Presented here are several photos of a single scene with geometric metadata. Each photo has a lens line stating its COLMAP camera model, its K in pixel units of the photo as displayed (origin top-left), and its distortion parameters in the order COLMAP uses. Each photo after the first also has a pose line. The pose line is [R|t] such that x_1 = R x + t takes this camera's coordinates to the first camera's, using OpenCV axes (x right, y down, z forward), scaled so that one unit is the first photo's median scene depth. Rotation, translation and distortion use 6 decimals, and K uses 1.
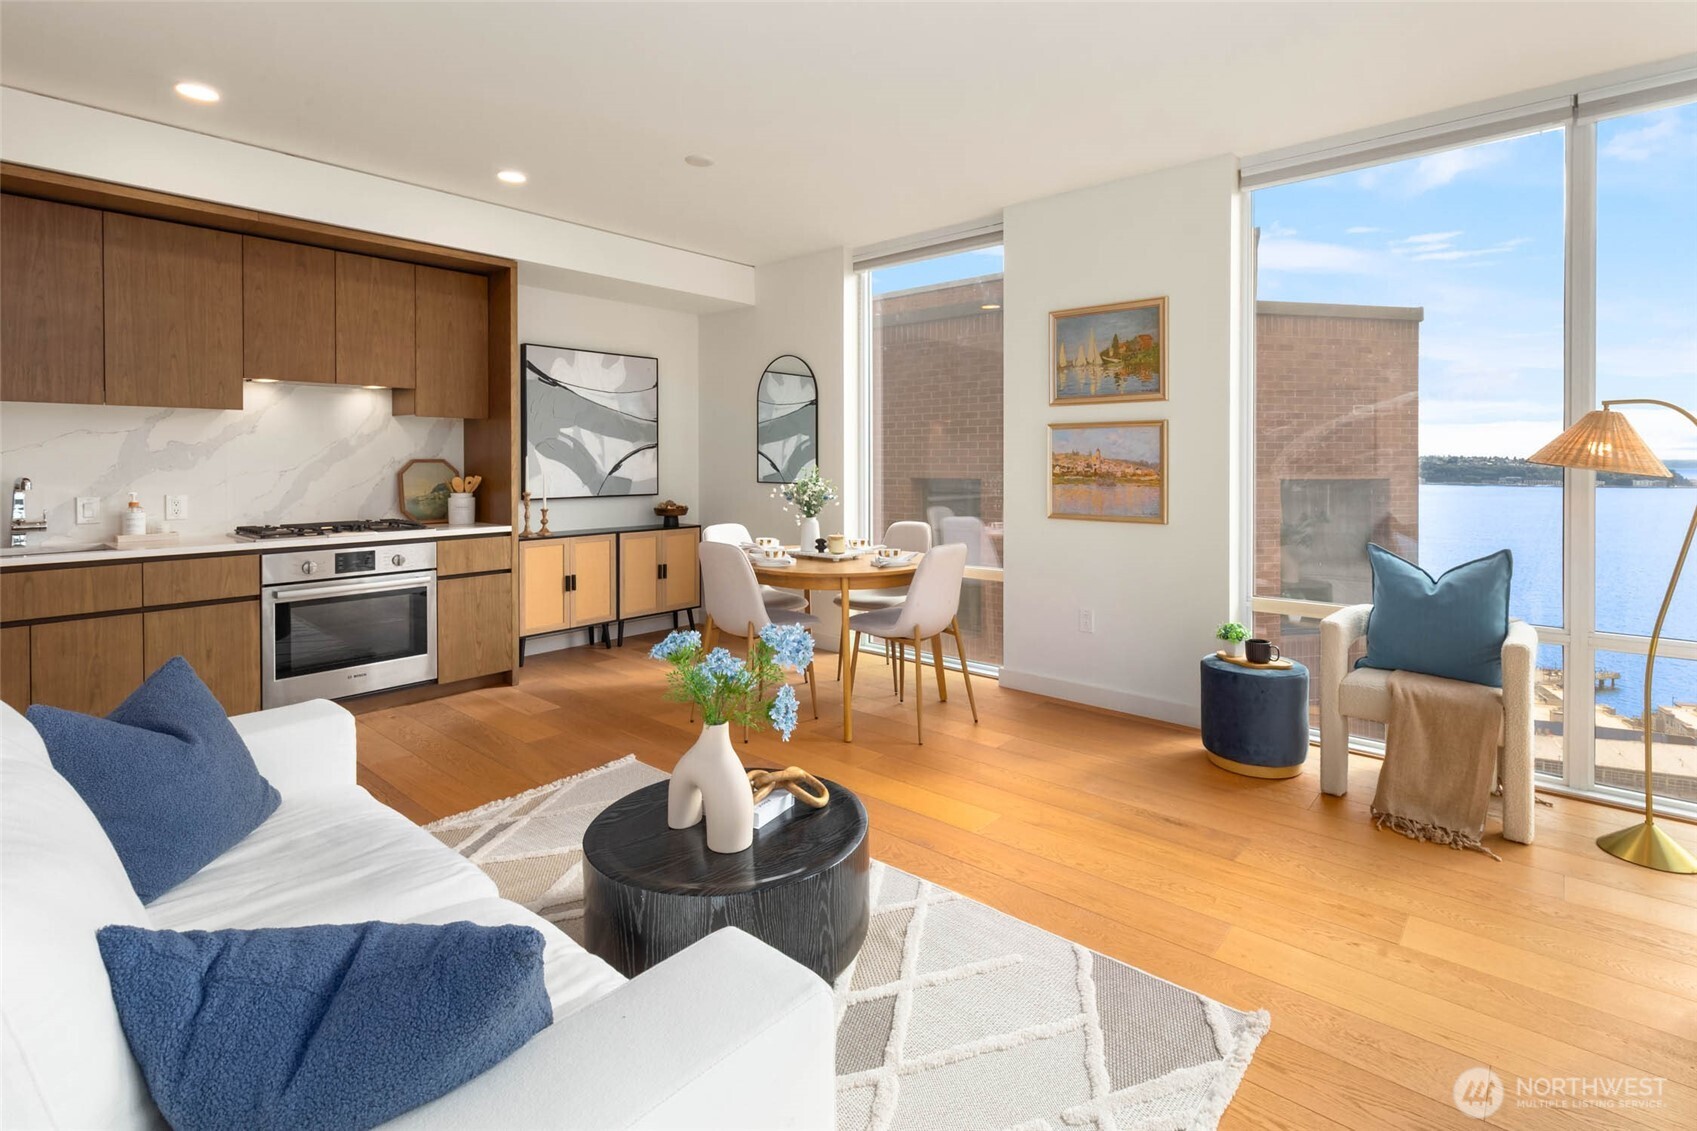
lens RADIAL K [[852.8, 0, 893.1], [0, 852.8, 472.7], [0, 0, 1]] dist [0.001044, 0.000787]
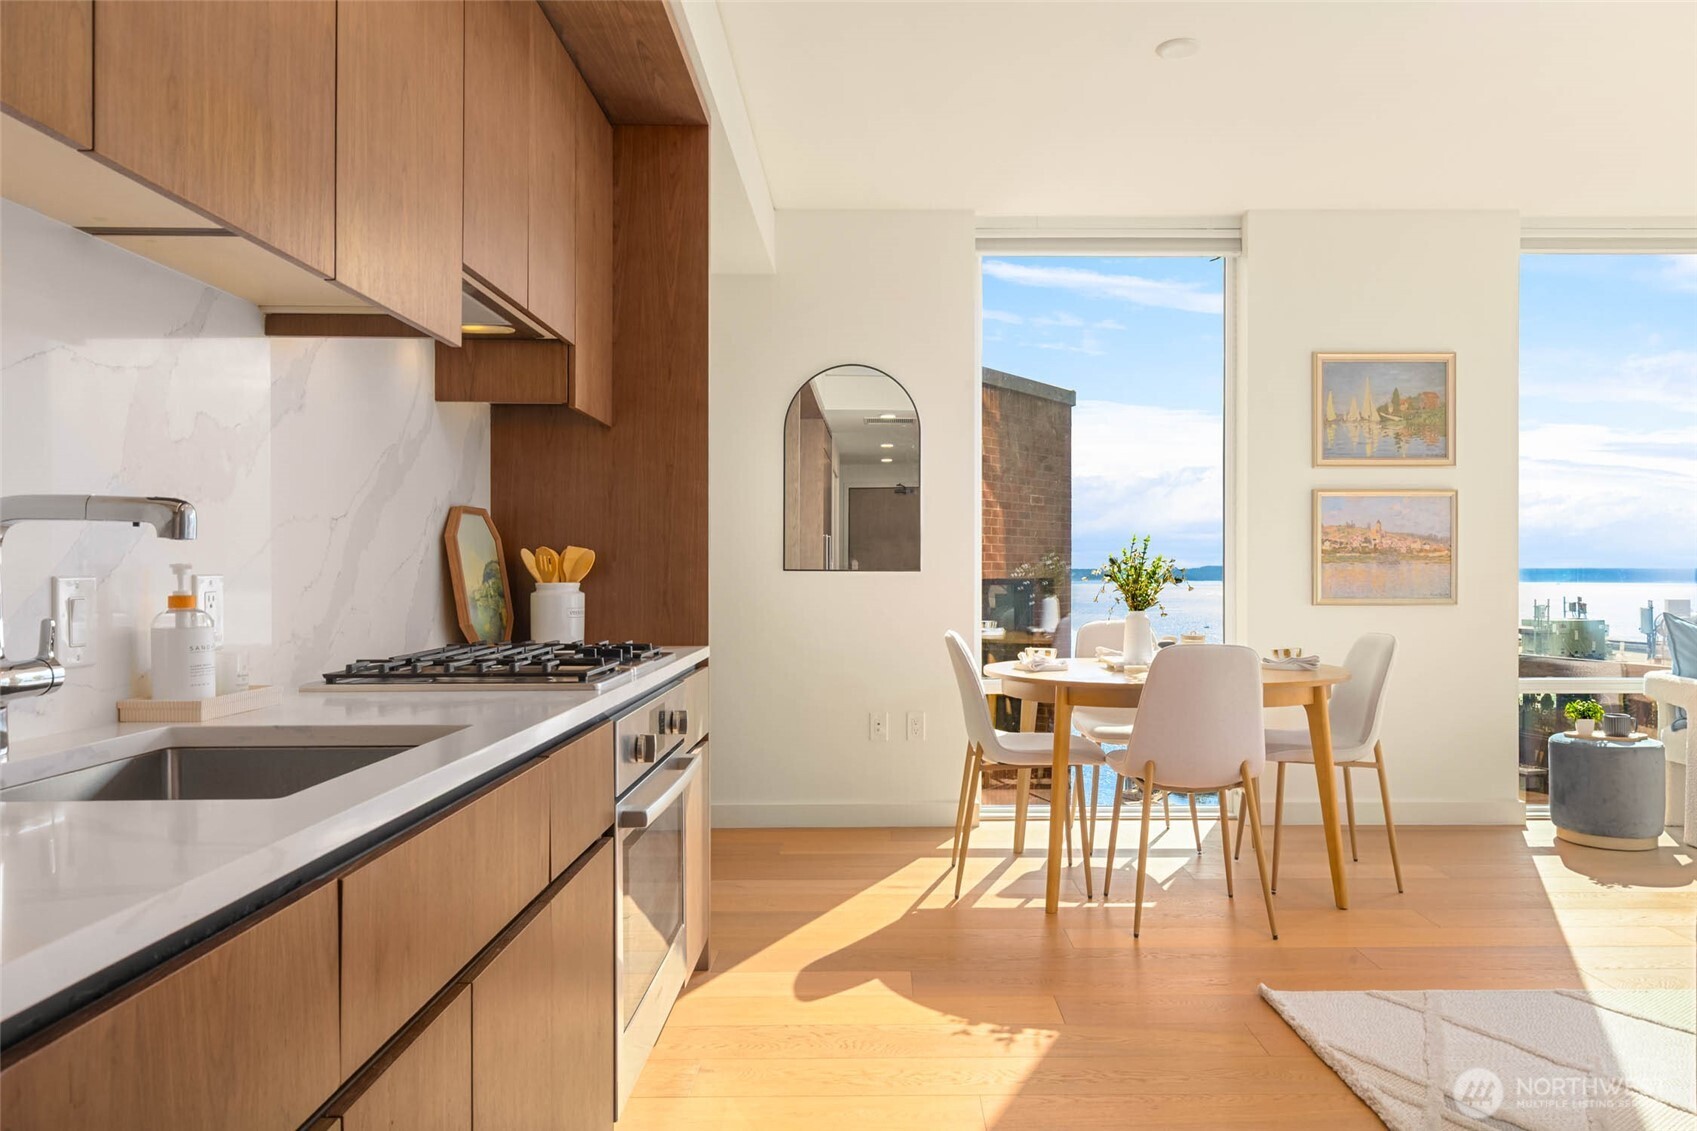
lens RADIAL K [[1201.1, 0, 897.1], [0, 1201.1, 578.3], [0, 0, 1]] dist [0.012370, -0.000573]
pose [[0.725643, -0.004090, 0.688059, -0.963395], [0.012833, 0.999889, -0.007591, 0.033689], [-0.687952, 0.014338, 0.725615, 0.474930]]
